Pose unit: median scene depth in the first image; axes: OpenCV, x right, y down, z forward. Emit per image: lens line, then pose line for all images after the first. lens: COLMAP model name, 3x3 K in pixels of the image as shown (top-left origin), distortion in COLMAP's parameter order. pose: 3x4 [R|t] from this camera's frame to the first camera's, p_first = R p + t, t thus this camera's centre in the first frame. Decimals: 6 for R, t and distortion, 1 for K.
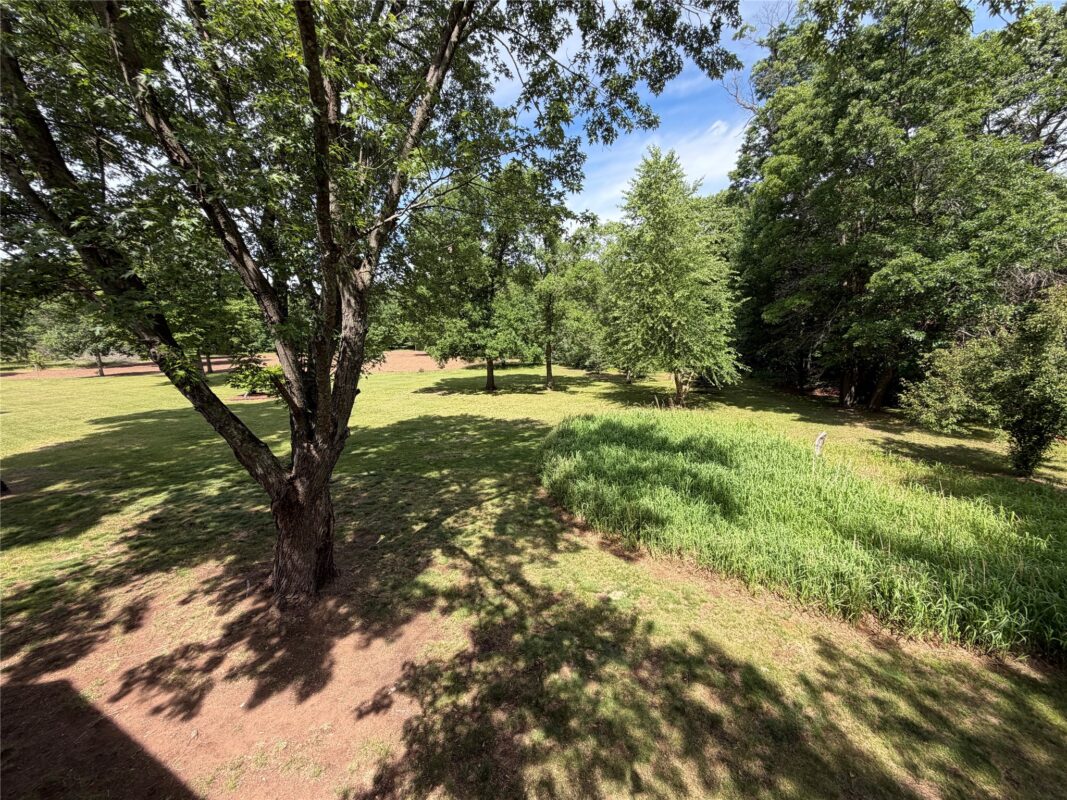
lens RADIAL K [[426.5, 0, 532.9], [0, 426.5, 396.4], [0, 0, 1]] dist [0.002150, 0.000332]
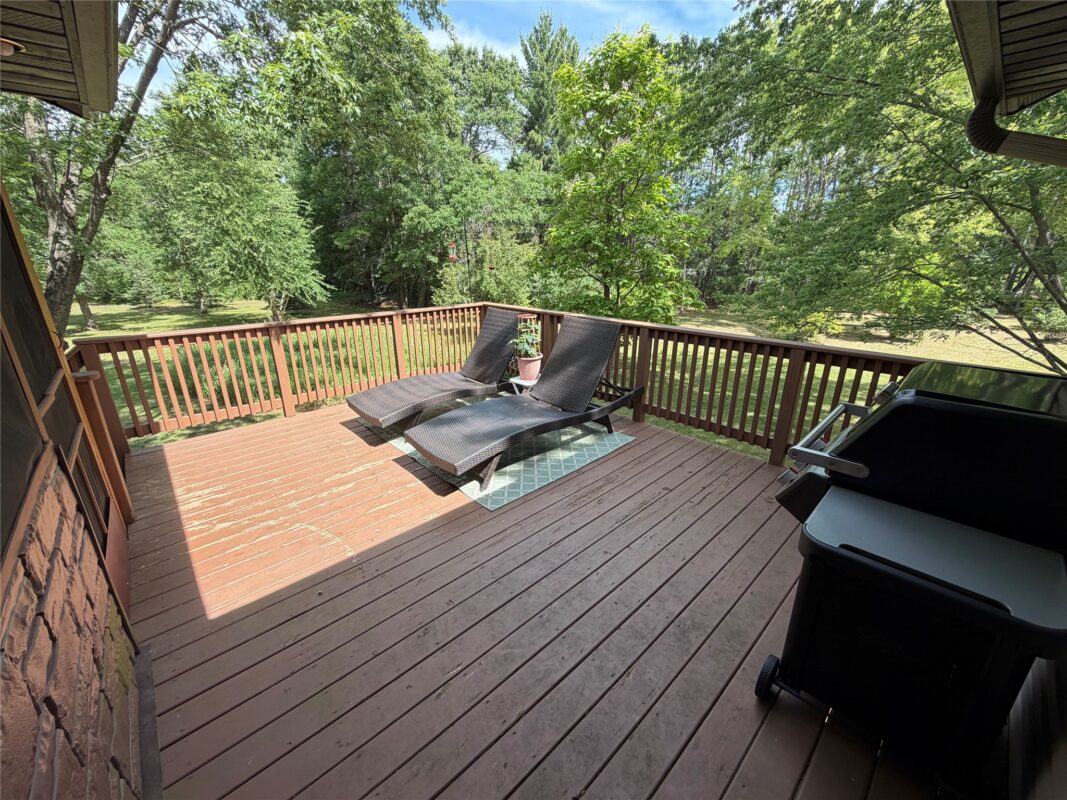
lens RADIAL K [[426.5, 0, 530.2], [0, 426.5, 401.4], [0, 0, 1]] dist [0.002150, 0.000332]
pose [[0.594964, -0.252164, 0.763172, -0.186214], [0.113559, 0.966359, 0.230771, 0.033261], [-0.795690, -0.050636, 0.603584, -0.214957]]
